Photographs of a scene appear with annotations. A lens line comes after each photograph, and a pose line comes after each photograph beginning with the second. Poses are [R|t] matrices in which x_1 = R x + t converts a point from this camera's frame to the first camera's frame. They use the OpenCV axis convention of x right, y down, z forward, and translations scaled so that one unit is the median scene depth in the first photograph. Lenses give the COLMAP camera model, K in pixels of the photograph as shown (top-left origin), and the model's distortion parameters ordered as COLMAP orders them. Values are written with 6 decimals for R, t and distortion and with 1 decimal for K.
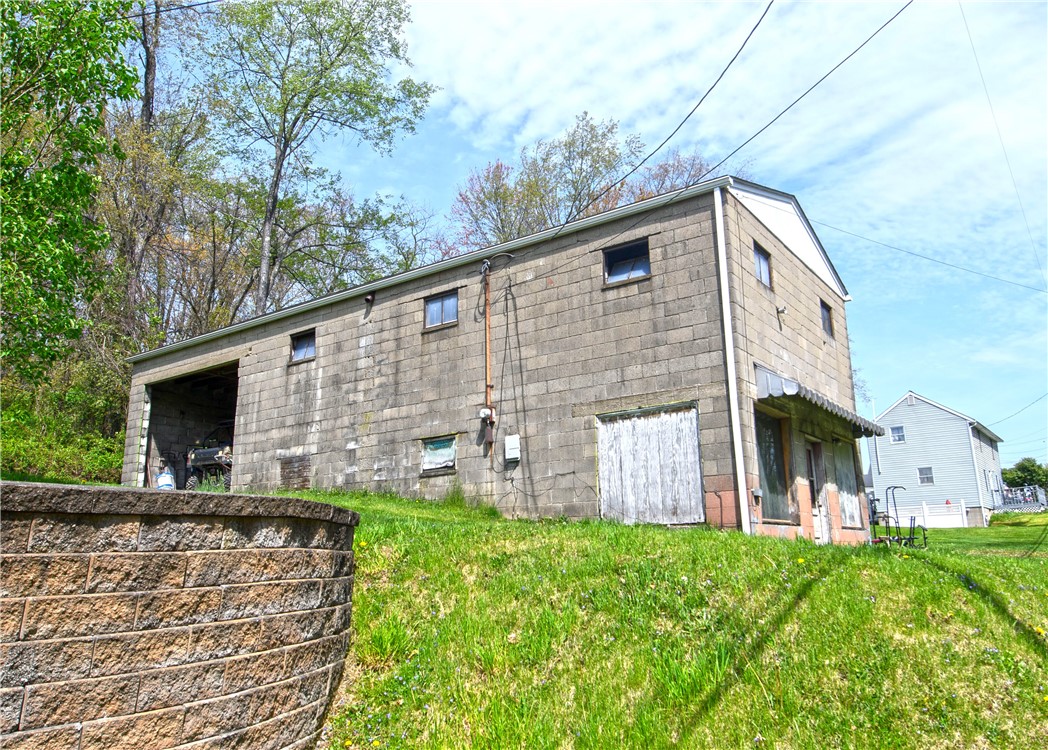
lens RADIAL K [[764.4, 0, 524.0], [0, 764.4, 375.0], [0, 0, 1]] dist [0.000136, 0.000238]
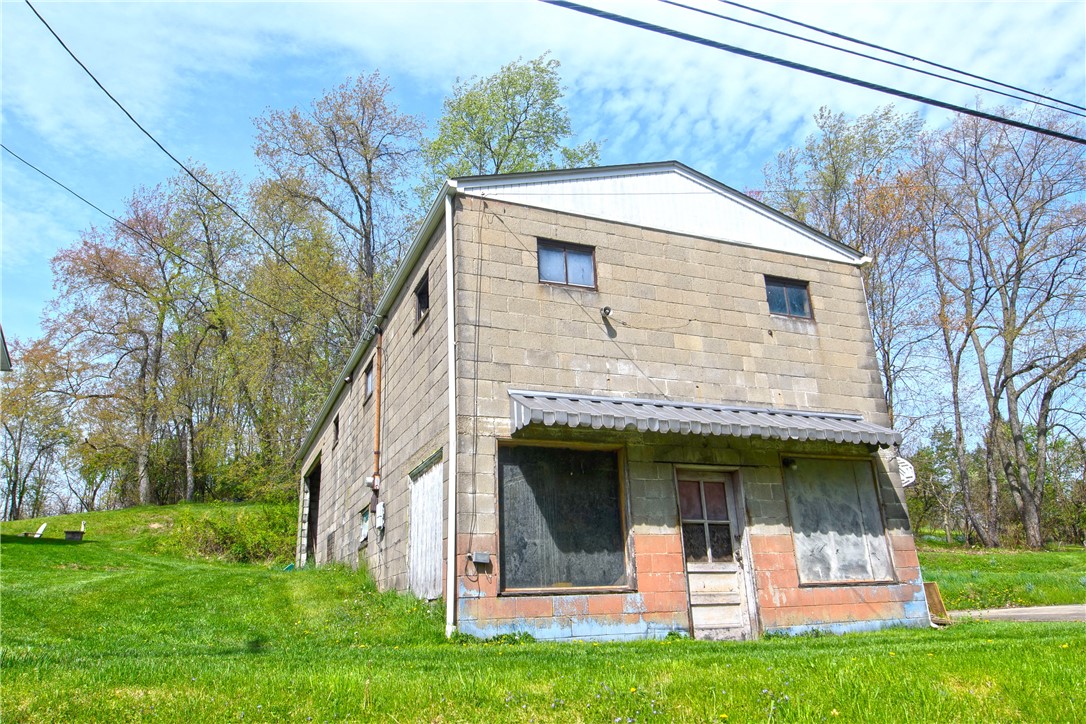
lens RADIAL K [[769.3, 0, 543.0], [0, 769.3, 362.0], [0, 0, 1]] dist [0.000017, 0.000334]
pose [[0.835956, -0.179989, -0.518442, 0.604272], [0.133406, 0.982998, -0.126162, 0.049919], [0.532335, 0.036303, 0.845755, 0.261680]]
